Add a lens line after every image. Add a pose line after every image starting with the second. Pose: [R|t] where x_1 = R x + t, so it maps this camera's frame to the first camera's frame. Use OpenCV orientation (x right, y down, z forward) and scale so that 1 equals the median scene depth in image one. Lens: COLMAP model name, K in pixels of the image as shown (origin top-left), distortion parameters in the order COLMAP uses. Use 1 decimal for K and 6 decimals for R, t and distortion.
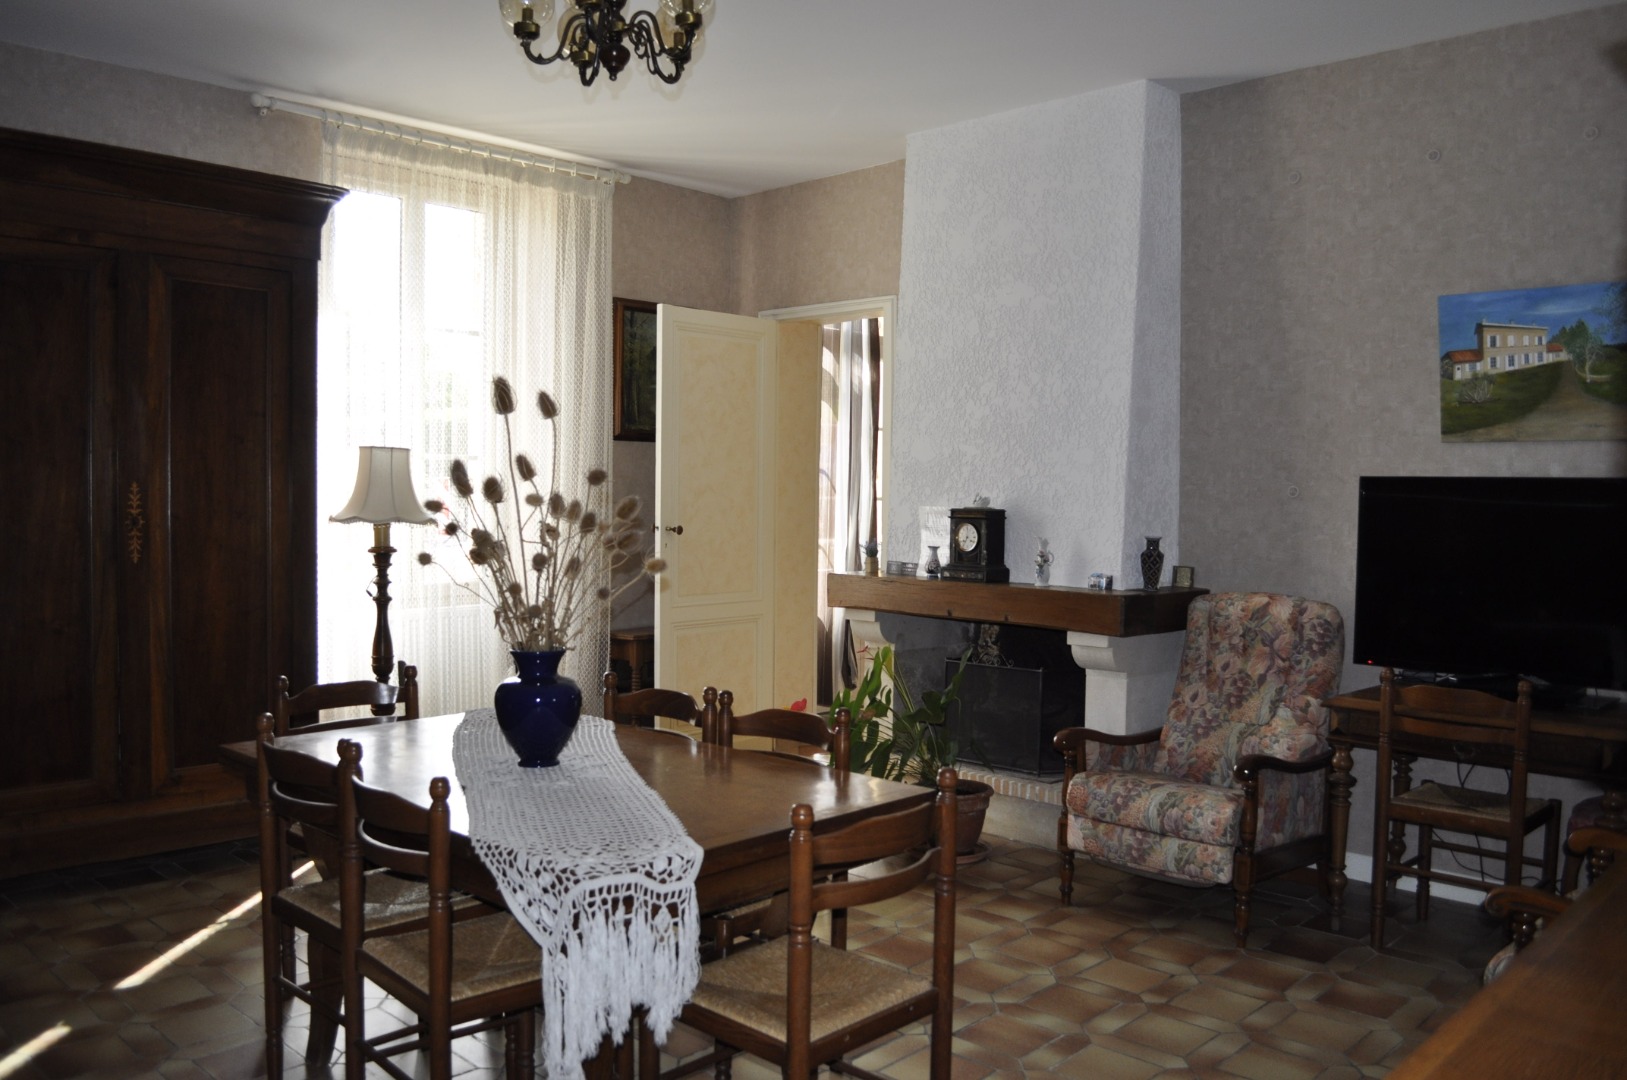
lens RADIAL K [[1283.0, 0, 813.6], [0, 1283.0, 538.3], [0, 0, 1]] dist [-0.071554, -0.004742]
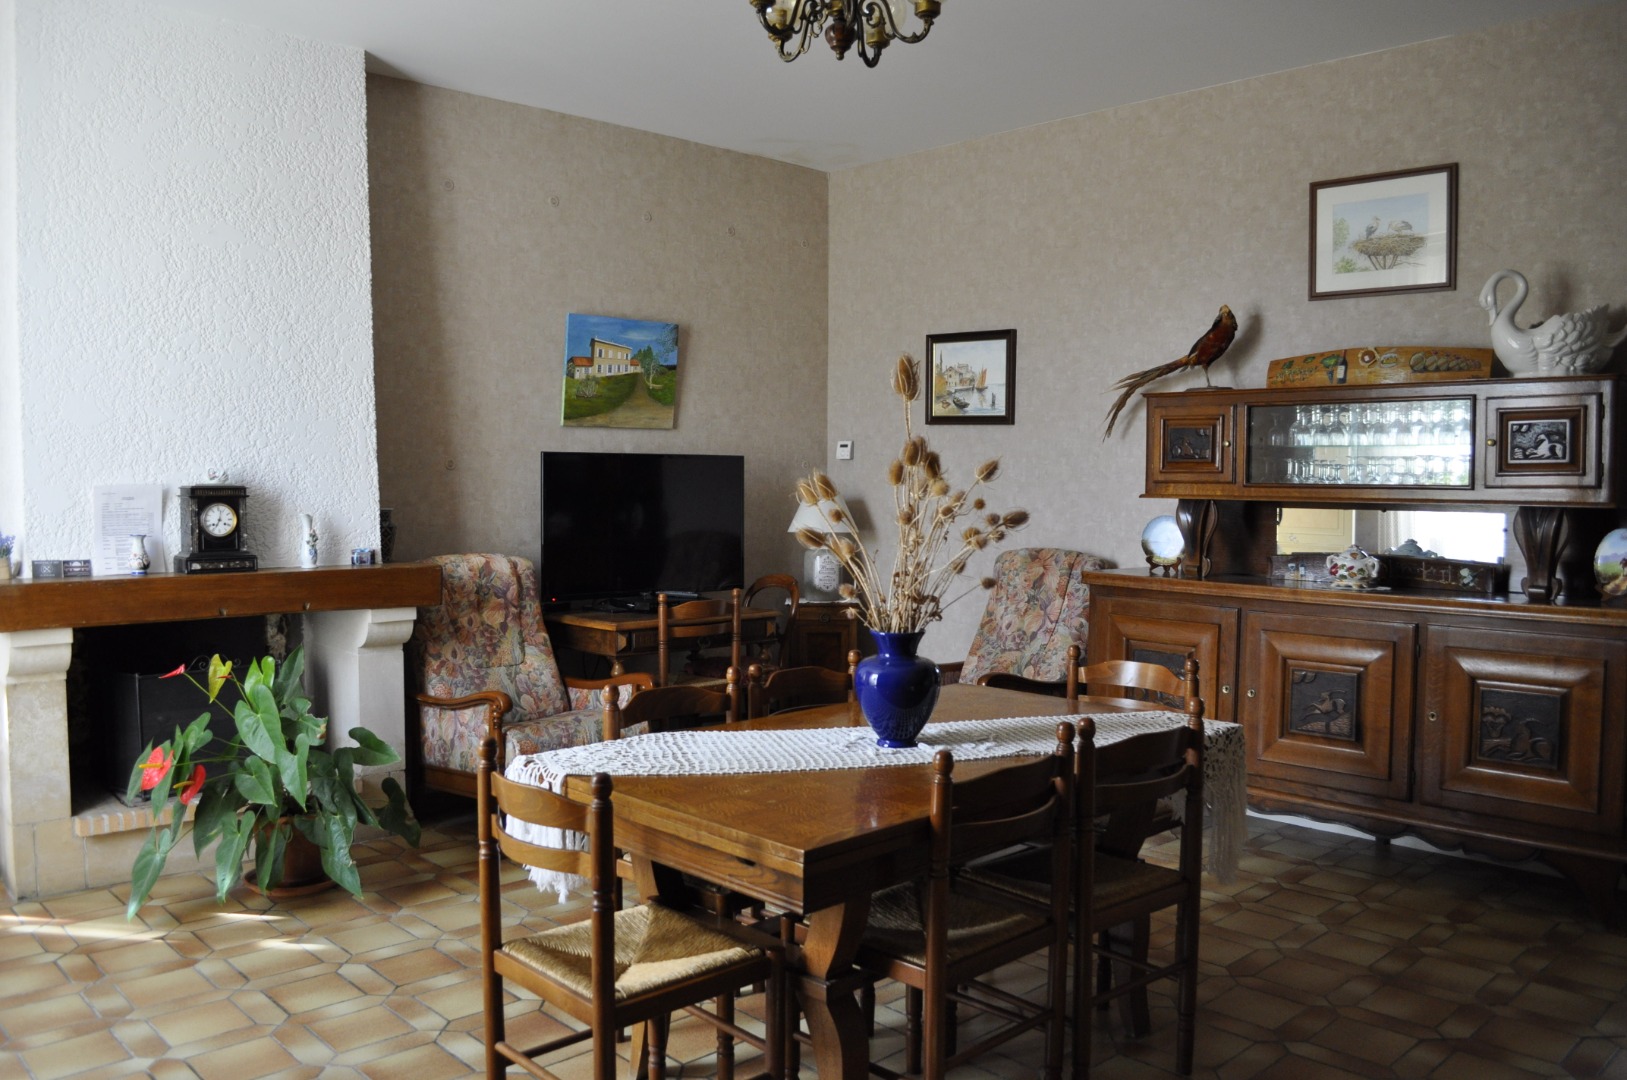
lens RADIAL K [[1283.0, 0, 812.3], [0, 1283.0, 547.0], [0, 0, 1]] dist [-0.071554, -0.004742]
pose [[0.049105, -0.068220, 0.996461, -0.836449], [0.031112, 0.997285, 0.066743, -0.032248], [-0.998309, 0.027725, 0.051095, 0.697214]]
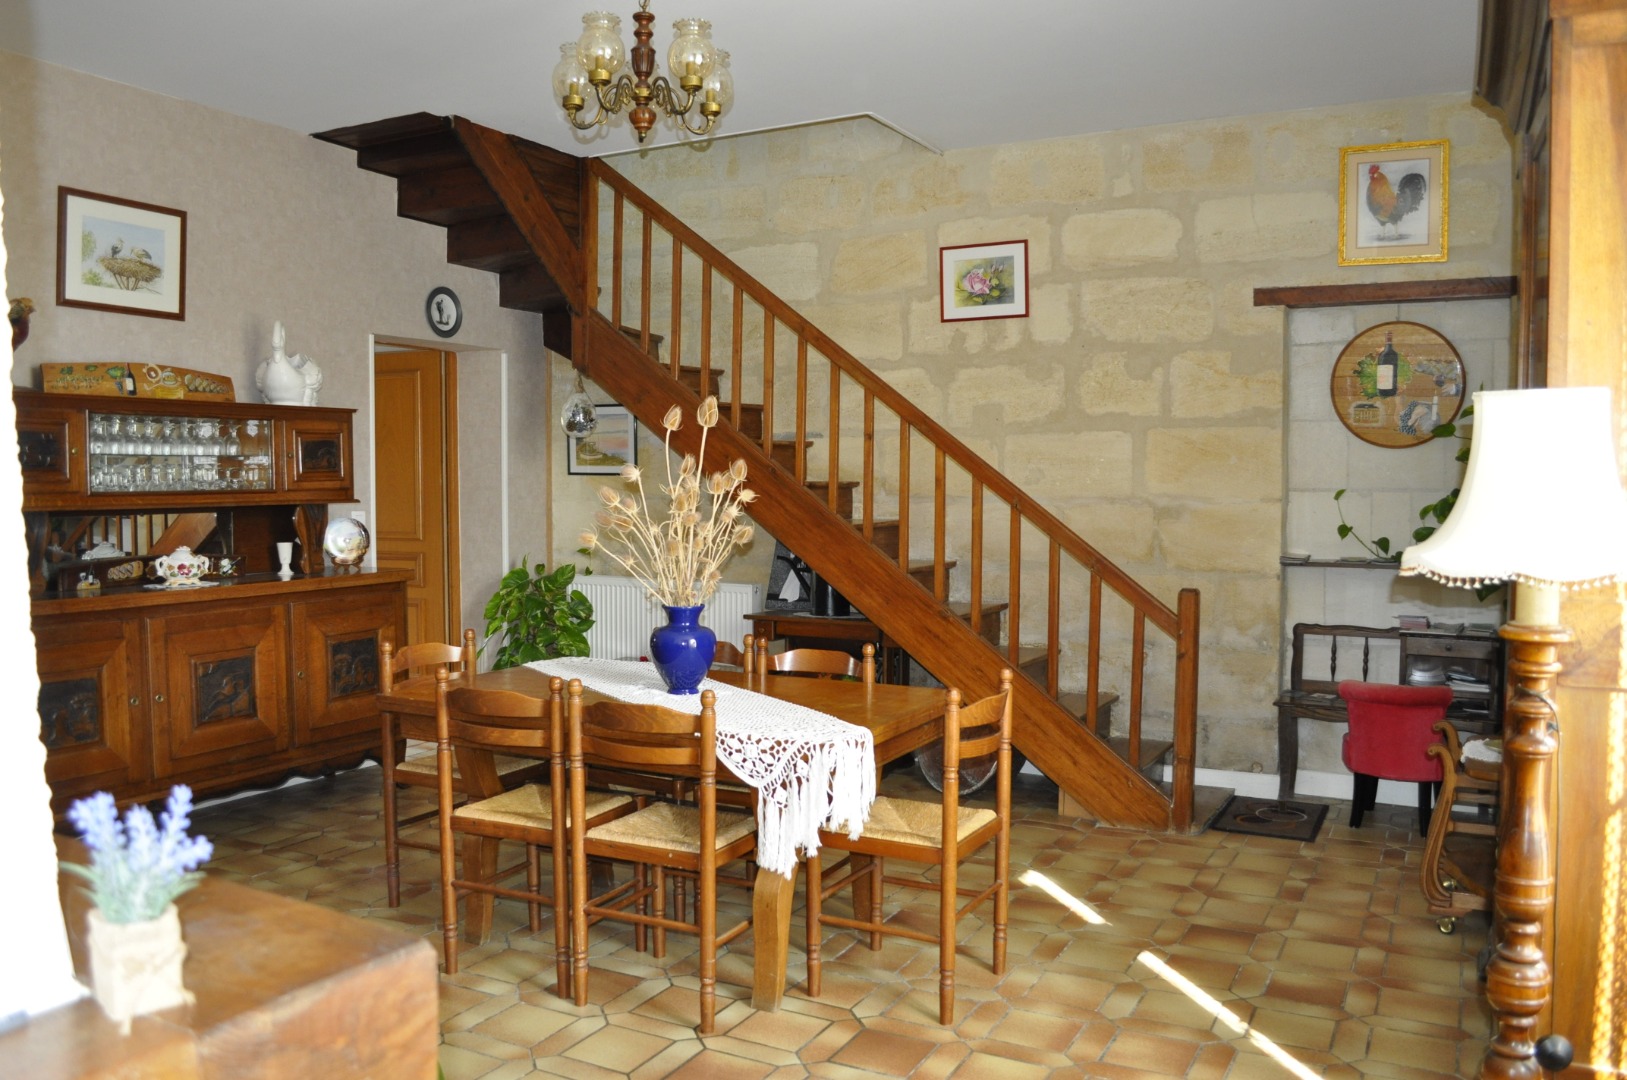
lens RADIAL K [[1283.0, 0, 812.0], [0, 1283.0, 540.1], [0, 0, 1]] dist [-0.071554, -0.004742]
pose [[-0.962330, 0.004780, -0.271844, 0.005419], [-0.017527, 0.996675, 0.079574, -0.056637], [0.271320, 0.081341, -0.959046, 1.561085]]
